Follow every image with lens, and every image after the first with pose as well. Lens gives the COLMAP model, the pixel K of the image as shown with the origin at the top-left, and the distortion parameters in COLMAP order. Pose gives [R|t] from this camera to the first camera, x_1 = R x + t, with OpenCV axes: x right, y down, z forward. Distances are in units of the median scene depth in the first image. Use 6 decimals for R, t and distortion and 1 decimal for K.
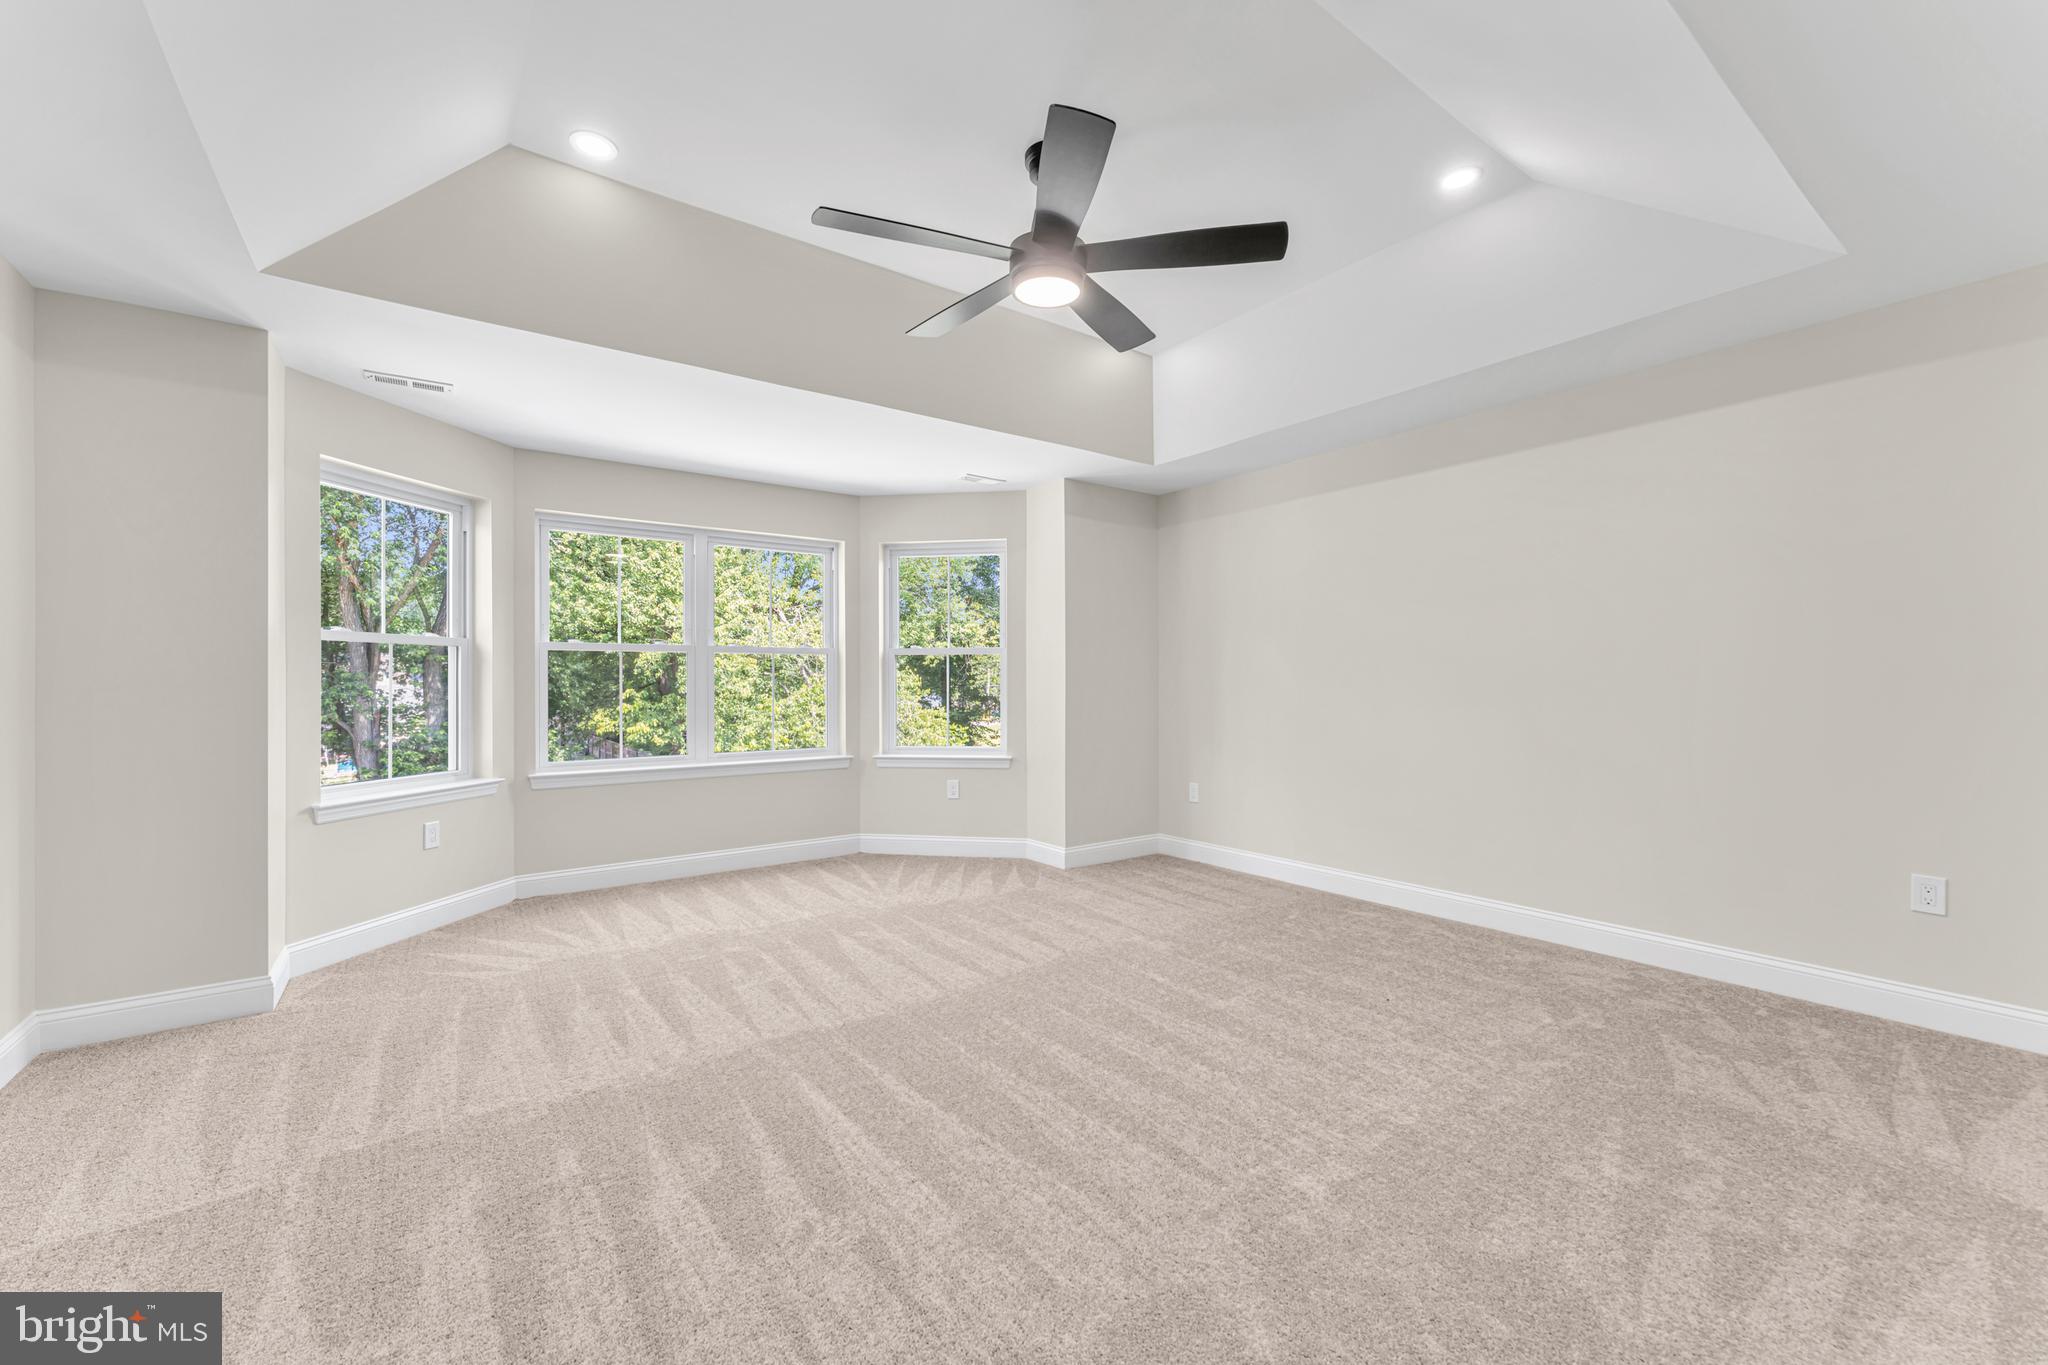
lens RADIAL K [[822.5, 0, 1010.4], [0, 822.5, 683.5], [0, 0, 1]] dist [0.002042, -0.000388]
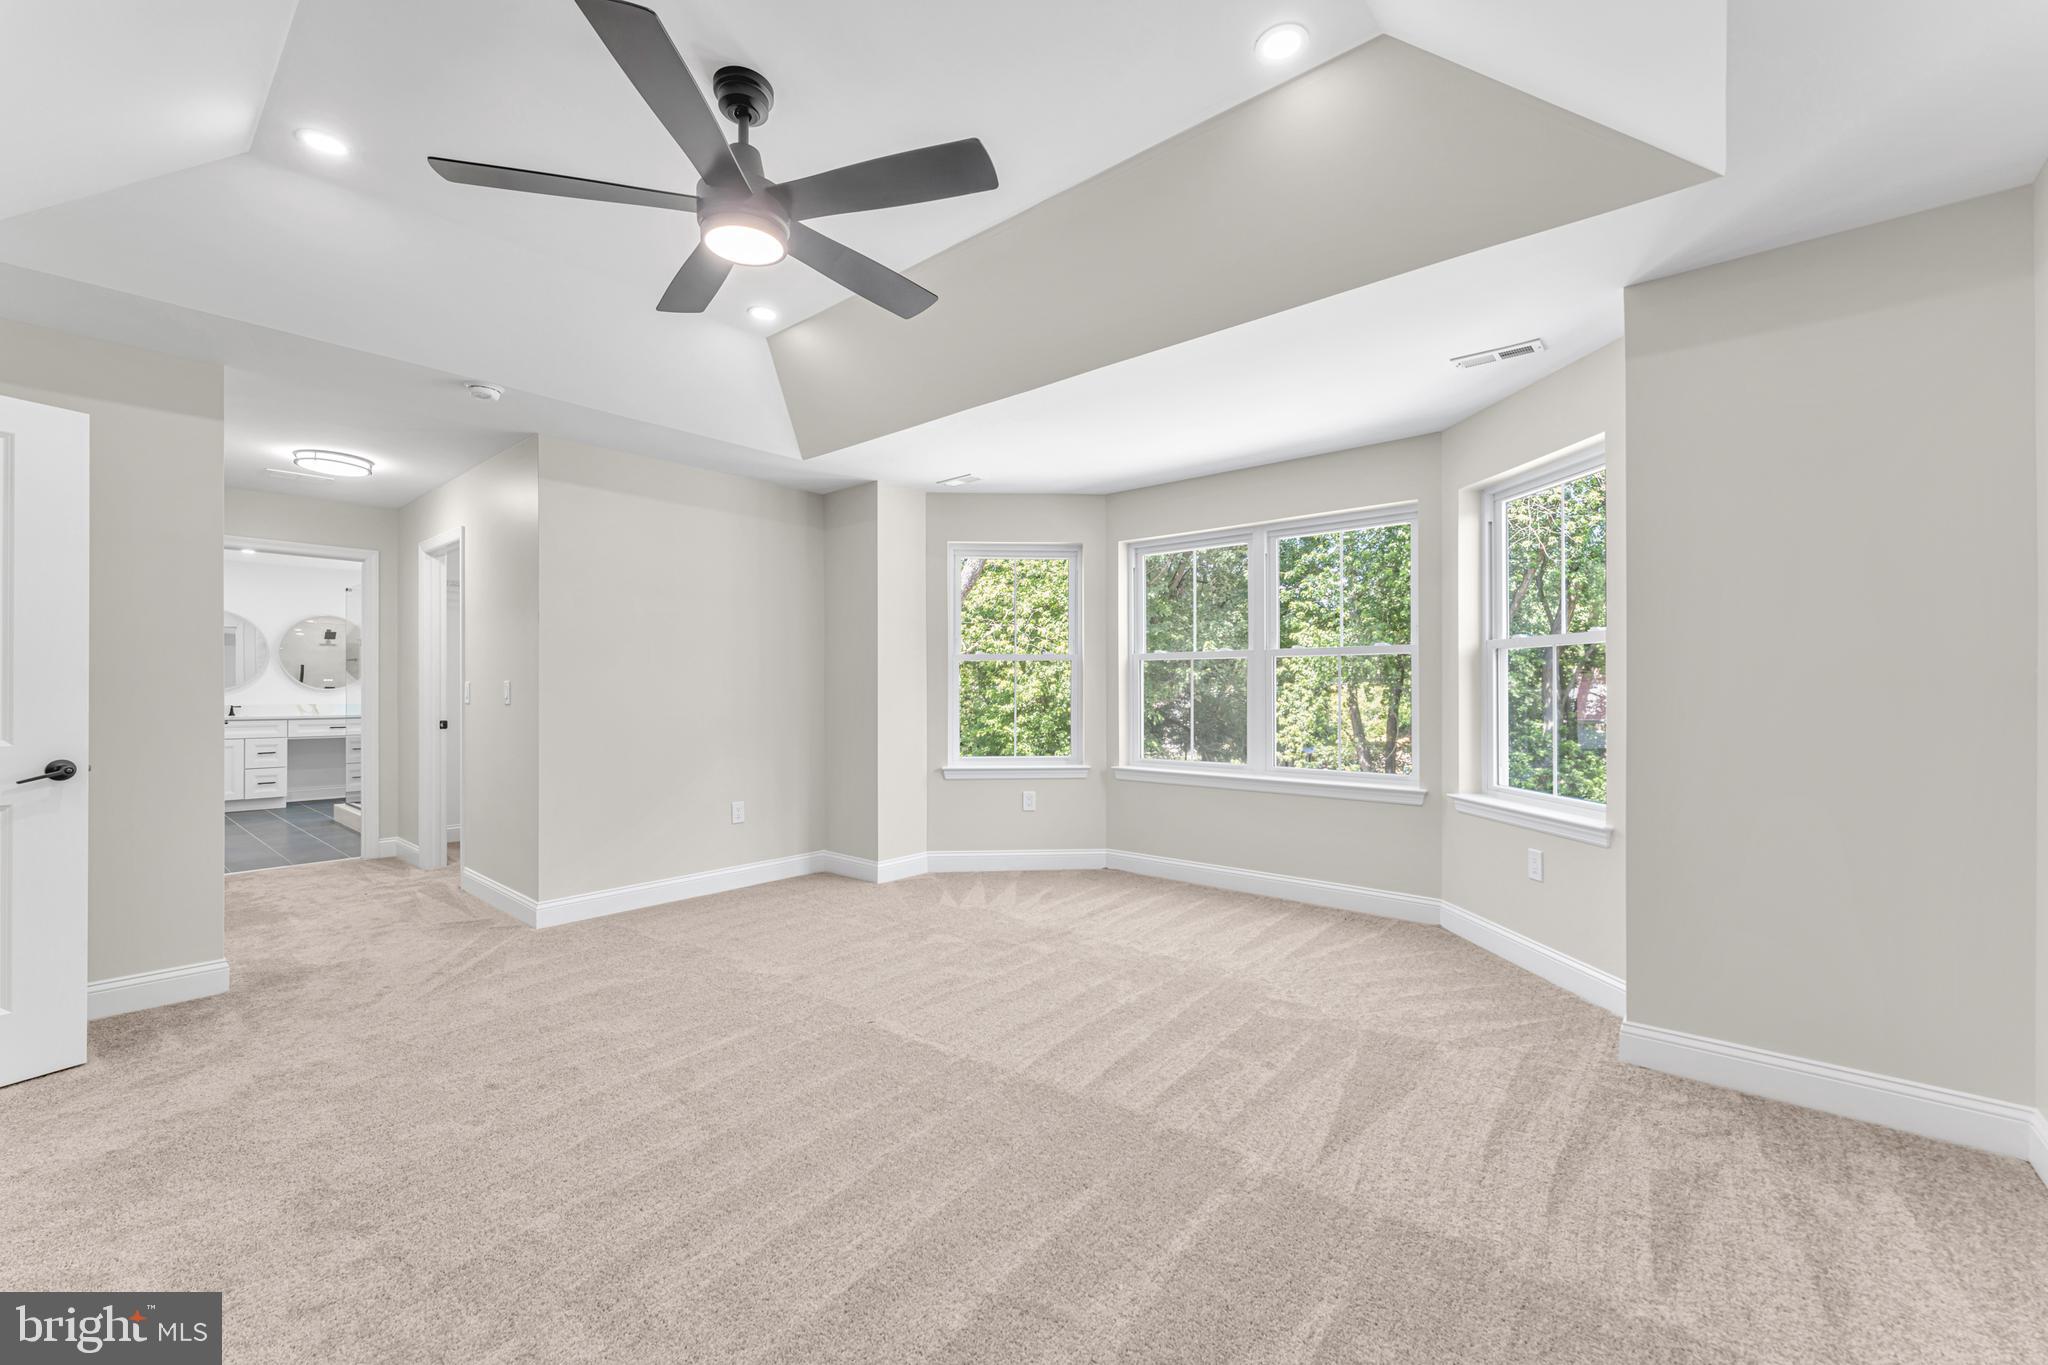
lens RADIAL K [[822.5, 0, 1012.3], [0, 822.5, 676.4], [0, 0, 1]] dist [0.002042, -0.000388]
pose [[0.247120, -0.006169, -0.968965, 0.626982], [-0.001879, 0.999975, -0.006845, -0.010977], [0.968983, 0.003513, 0.247102, 0.674375]]
